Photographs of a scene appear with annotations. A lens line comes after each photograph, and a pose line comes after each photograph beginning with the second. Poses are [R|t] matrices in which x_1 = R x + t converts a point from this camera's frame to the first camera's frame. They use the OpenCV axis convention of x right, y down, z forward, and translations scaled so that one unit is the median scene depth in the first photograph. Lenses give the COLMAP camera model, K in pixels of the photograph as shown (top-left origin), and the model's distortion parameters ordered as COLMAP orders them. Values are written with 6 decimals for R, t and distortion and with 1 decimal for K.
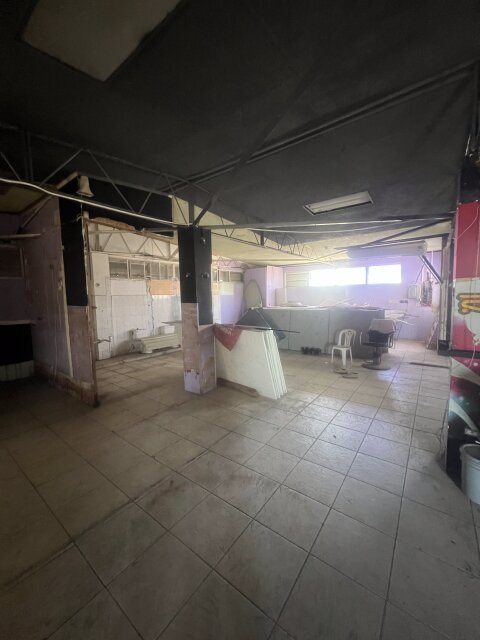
lens RADIAL K [[256.3, 0, 242.4], [0, 256.3, 319.2], [0, 0, 1]] dist [-0.000506, 0.000015]
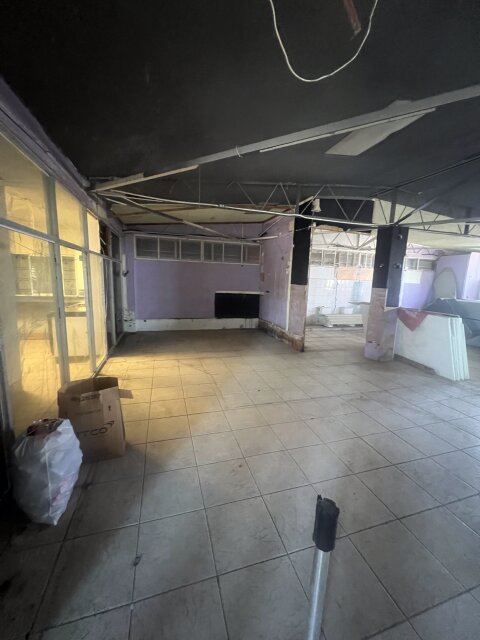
lens RADIAL K [[256.3, 0, 242.4], [0, 256.3, 319.2], [0, 0, 1]] dist [-0.000506, 0.000015]
pose [[0.808926, 0.138393, -0.571389, -0.011673], [-0.103389, 0.990239, 0.093471, 0.036951], [0.578748, -0.016536, 0.815339, -0.380607]]
